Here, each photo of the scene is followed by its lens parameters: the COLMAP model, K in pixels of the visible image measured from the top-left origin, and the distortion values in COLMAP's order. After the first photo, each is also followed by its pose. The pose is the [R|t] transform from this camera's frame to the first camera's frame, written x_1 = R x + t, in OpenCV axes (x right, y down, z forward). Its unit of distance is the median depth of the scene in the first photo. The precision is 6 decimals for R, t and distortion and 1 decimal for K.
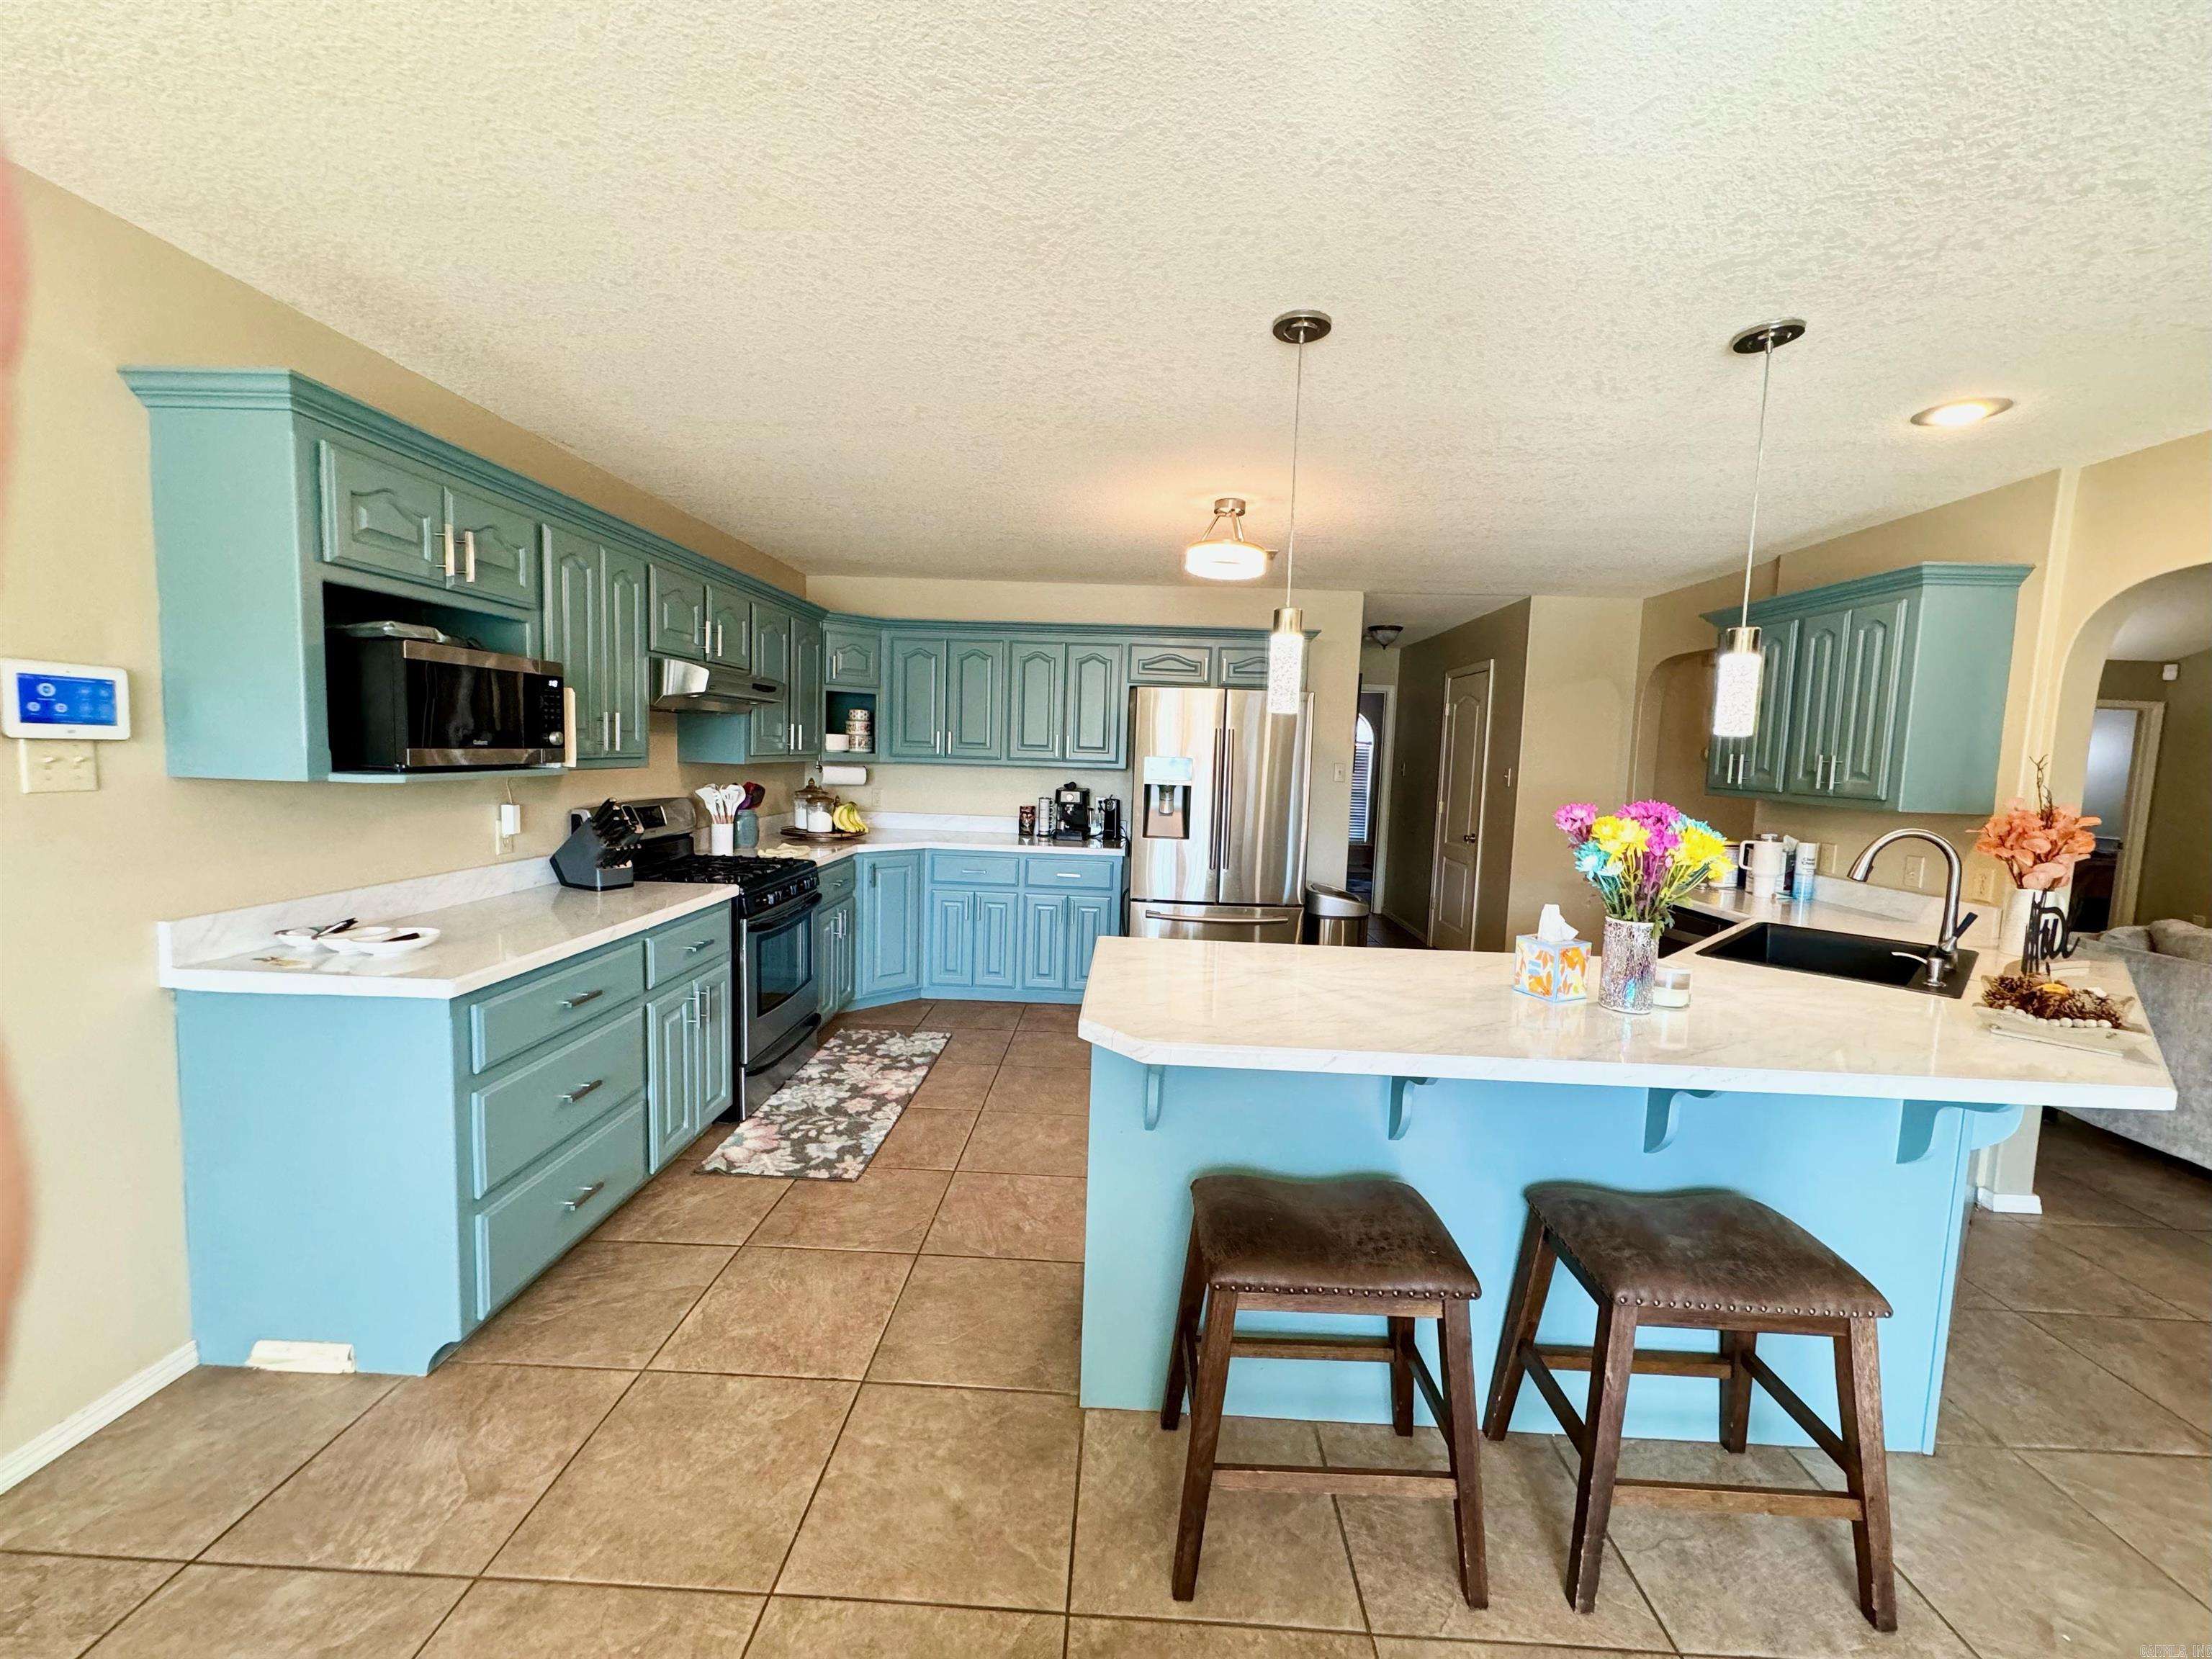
lens RADIAL K [[880.7, 0, 1097.4], [0, 880.7, 821.7], [0, 0, 1]] dist [-0.000028, 0.000133]
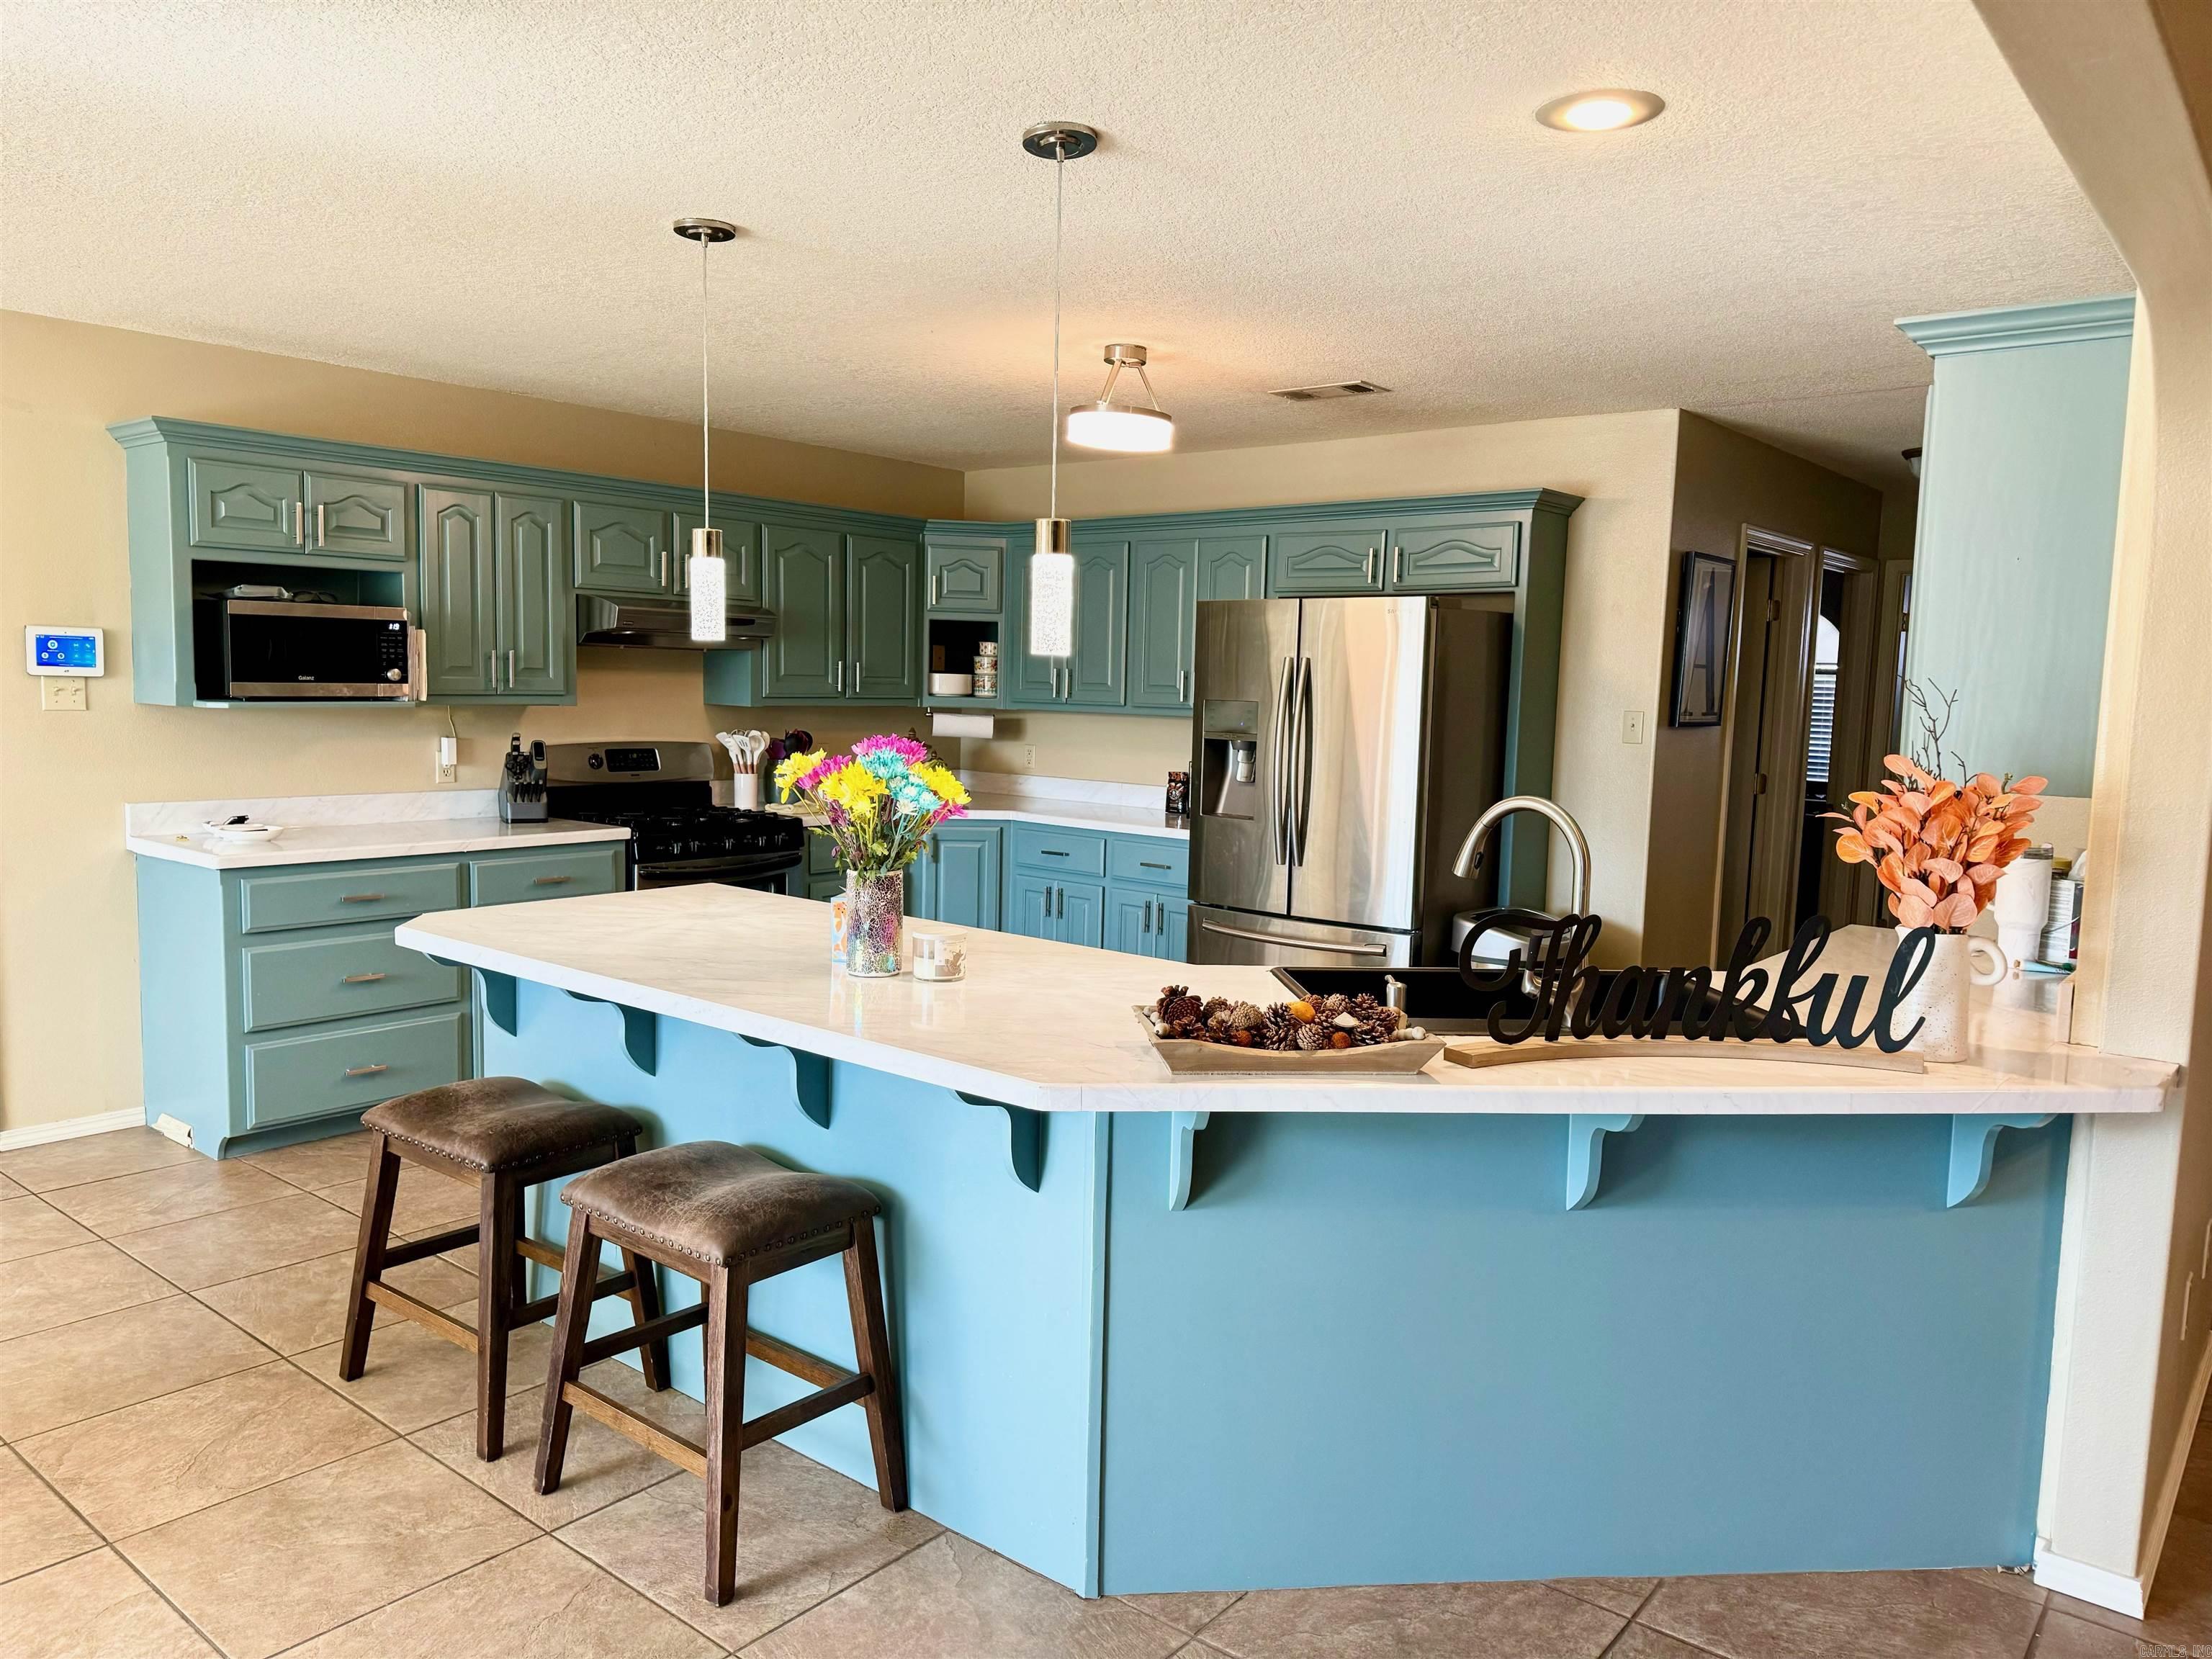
lens RADIAL K [[1547.9, 0, 1100.7], [0, 1547.9, 838.8], [0, 0, 1]] dist [-0.003731, -0.001882]
pose [[0.799363, 0.052653, -0.598537, 1.353031], [-0.051422, 0.998493, 0.019161, 0.032100], [0.598643, 0.015462, 0.800866, -0.053385]]
